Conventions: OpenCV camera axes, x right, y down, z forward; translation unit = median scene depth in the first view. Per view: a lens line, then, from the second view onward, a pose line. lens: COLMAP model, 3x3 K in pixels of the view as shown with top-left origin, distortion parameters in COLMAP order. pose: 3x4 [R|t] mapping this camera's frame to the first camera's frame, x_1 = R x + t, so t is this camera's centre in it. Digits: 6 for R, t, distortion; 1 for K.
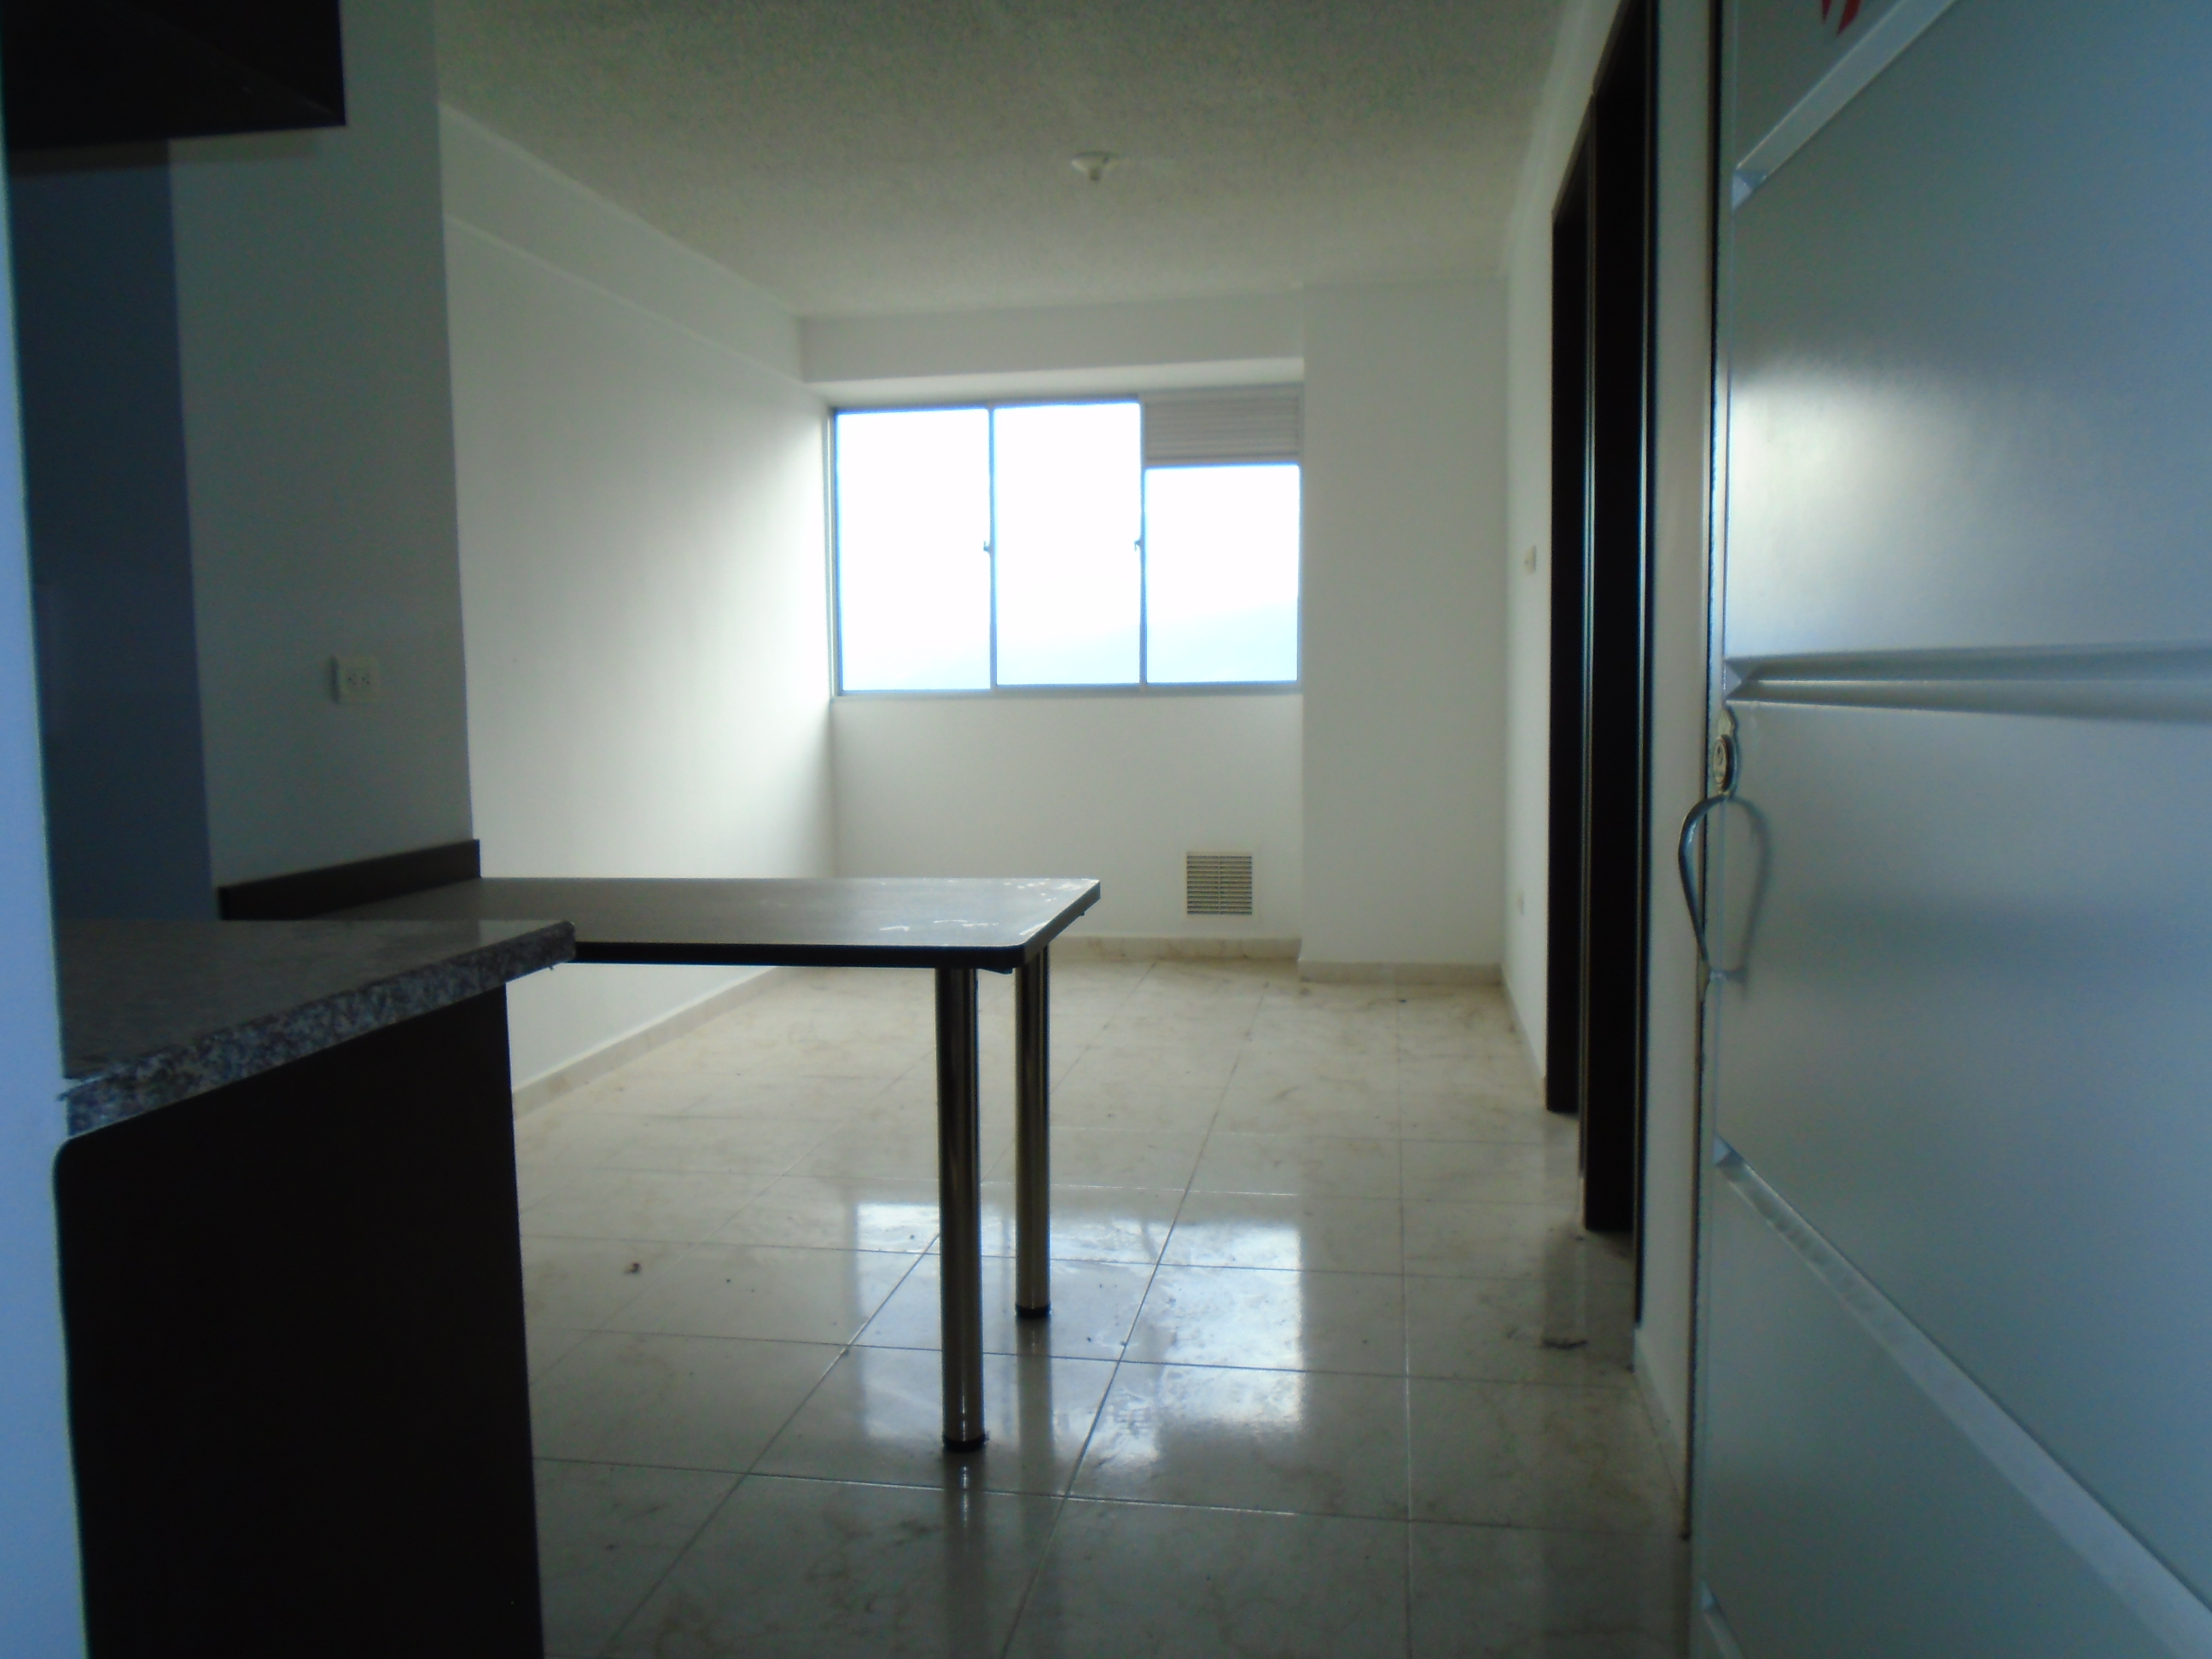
lens RADIAL K [[1696.0, 0, 1099.6], [0, 1696.0, 827.9], [0, 0, 1]] dist [0.003662, -0.008830]
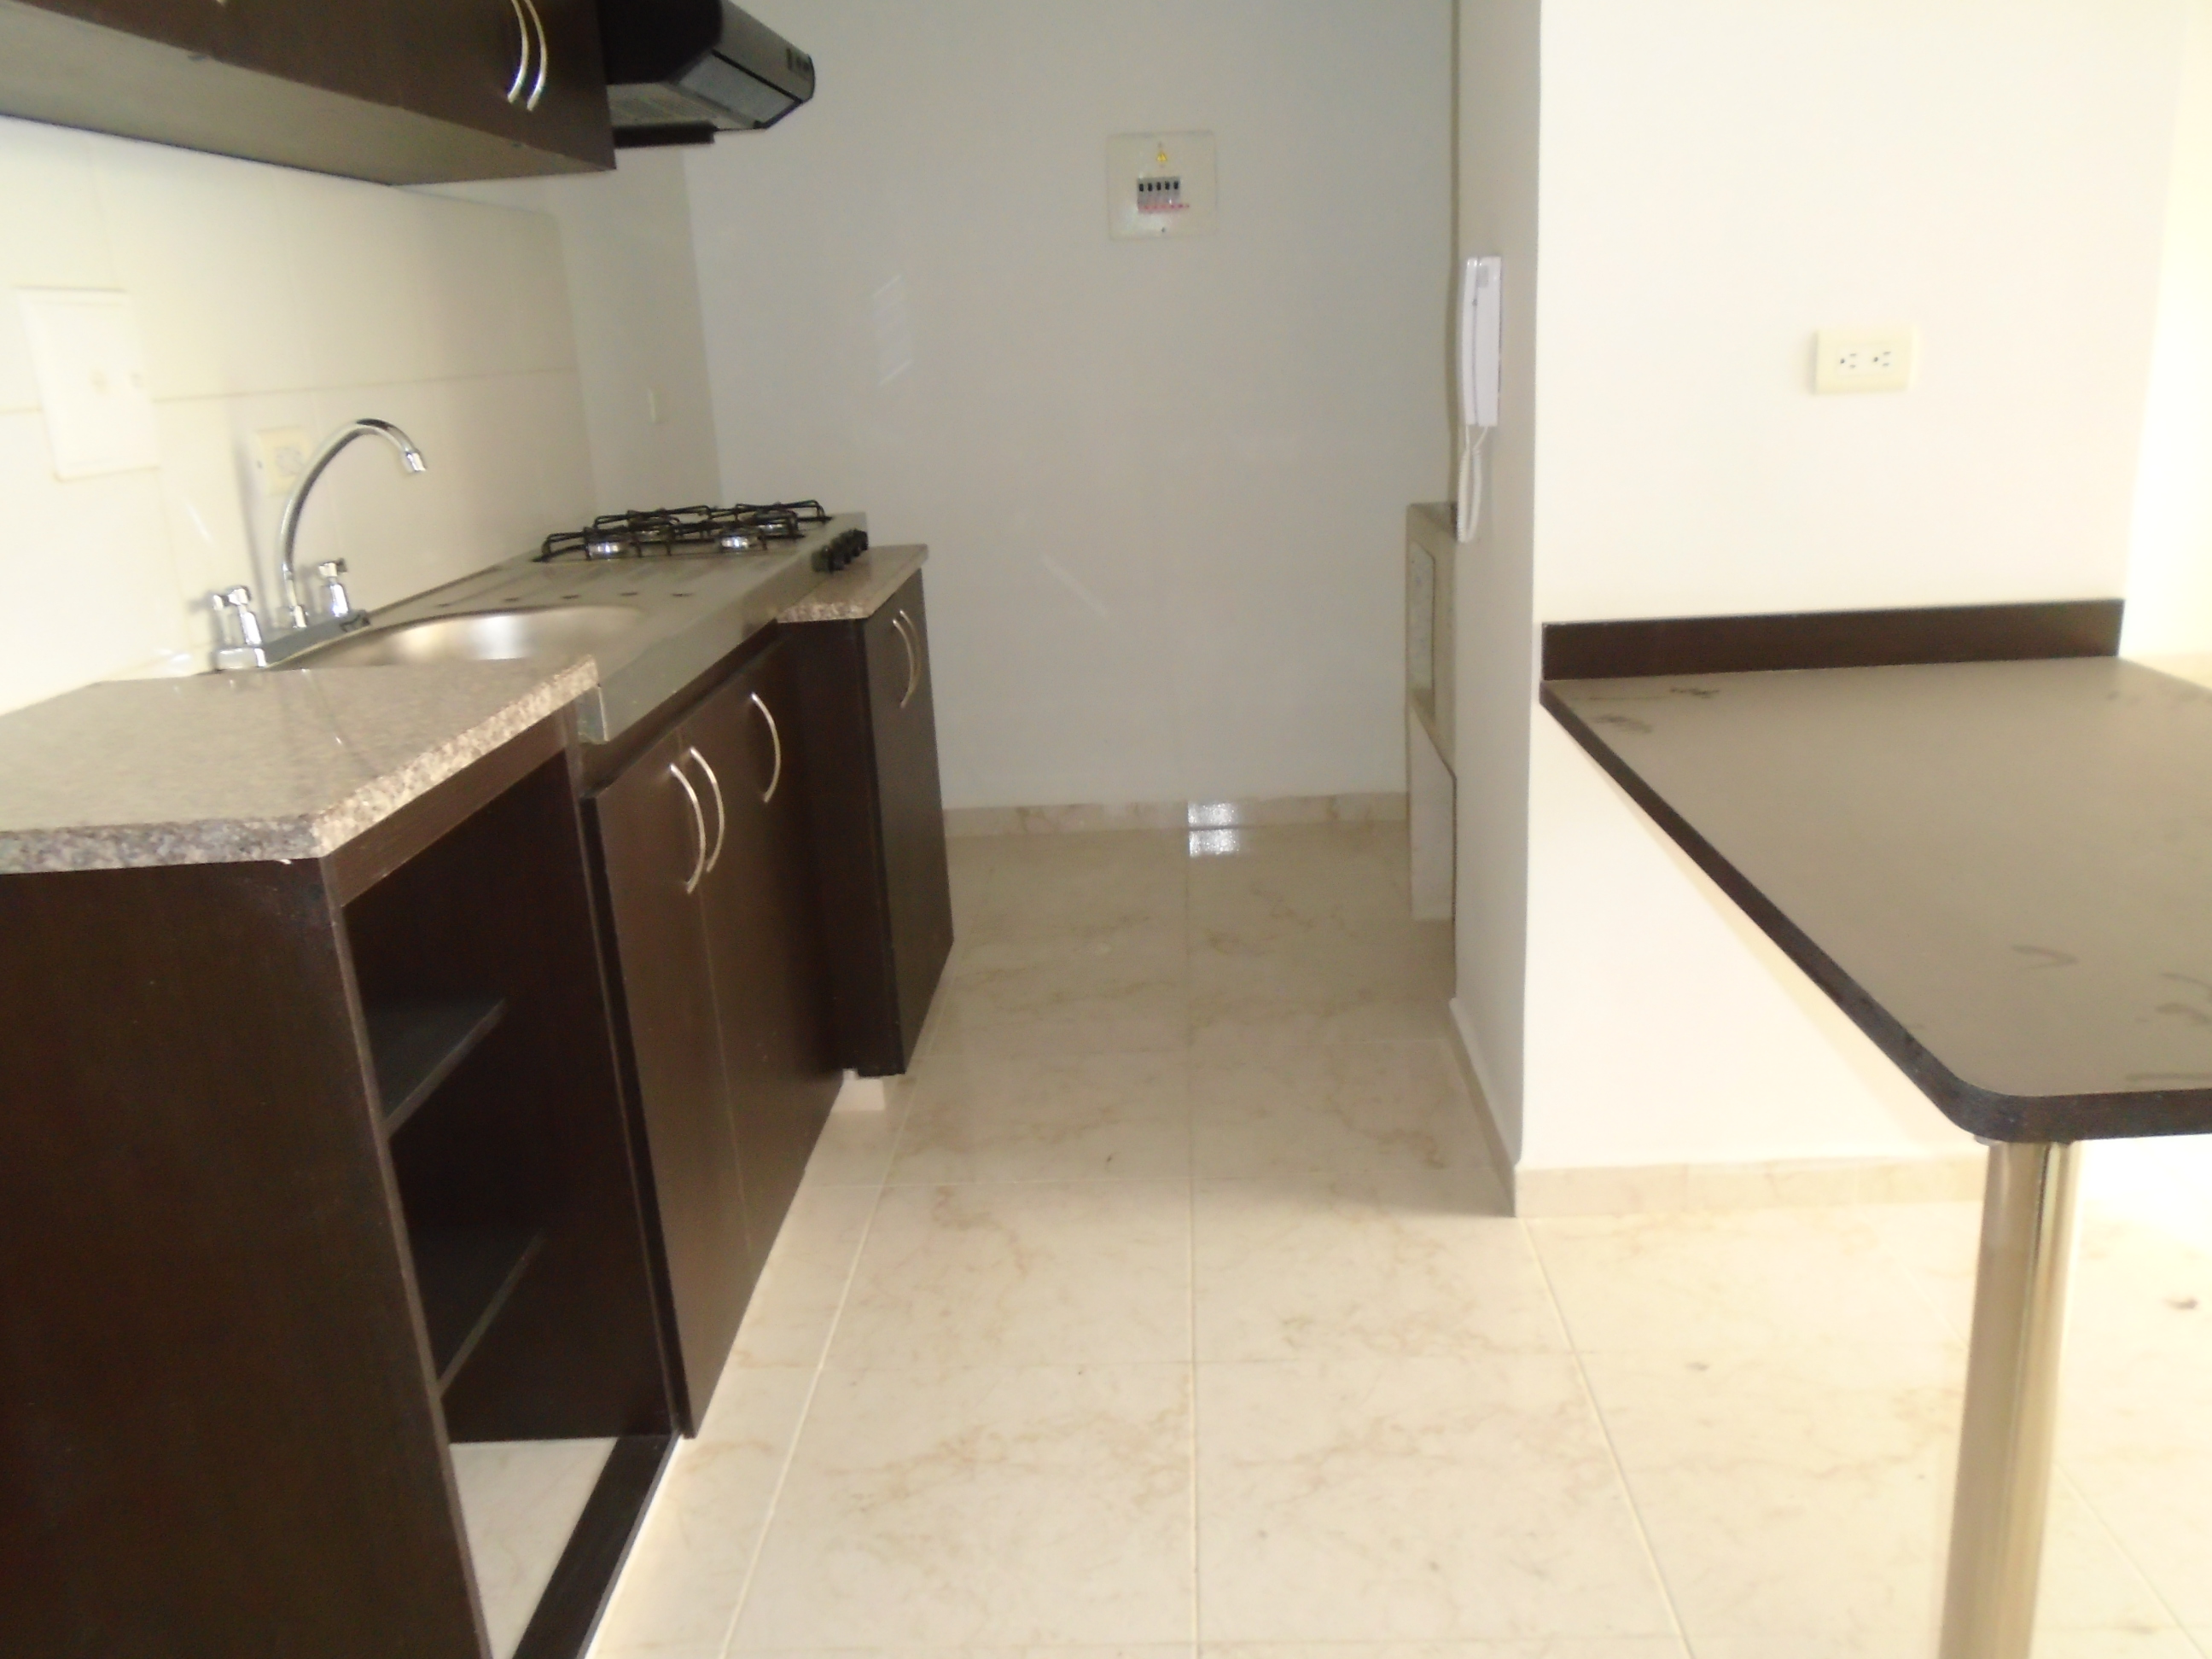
lens RADIAL K [[1696.0, 0, 1091.5], [0, 1696.0, 810.3], [0, 0, 1]] dist [0.003662, -0.008830]
pose [[0.109339, 0.276826, -0.954679, 0.486520], [-0.026573, 0.960908, 0.275589, -0.170431], [0.993649, -0.004764, 0.112421, 1.086406]]
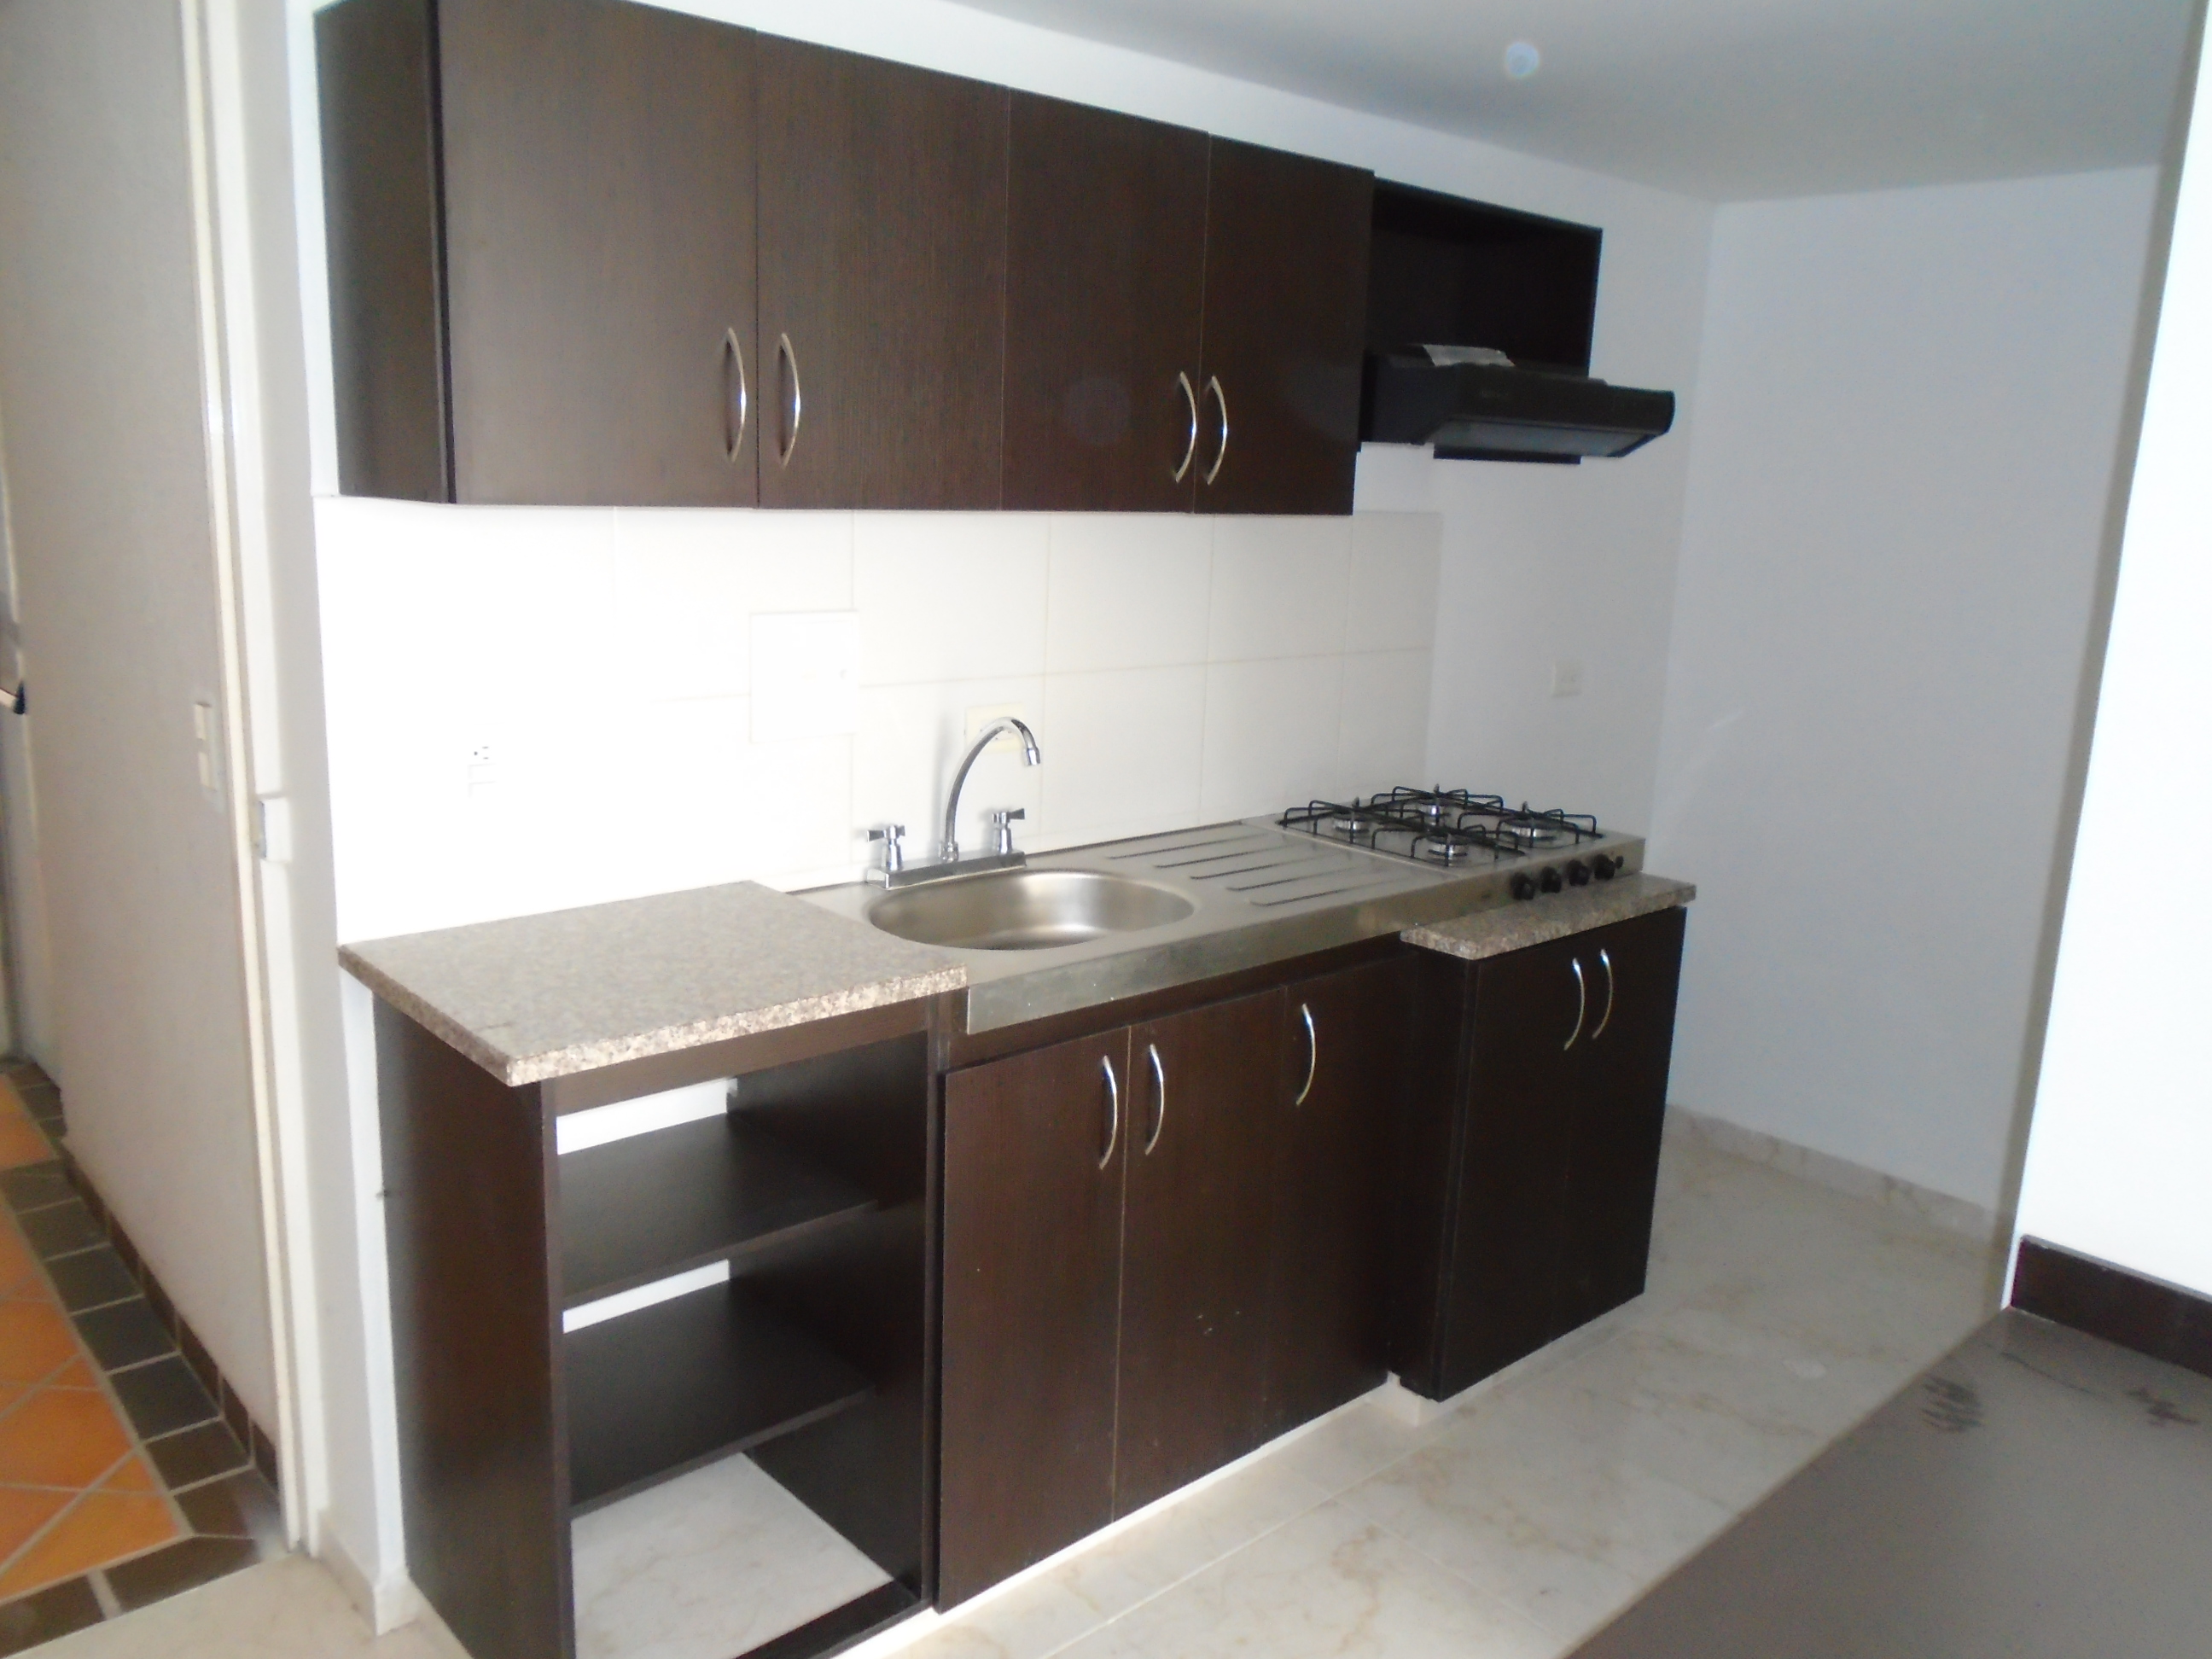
lens RADIAL K [[1696.0, 0, 1092.6], [0, 1696.0, 829.5], [0, 0, 1]] dist [0.003662, -0.008830]
pose [[-0.637720, 0.149242, -0.755672, 0.311692], [-0.095615, 0.958125, 0.269917, -0.432579], [0.764311, 0.244385, -0.596746, 1.746599]]
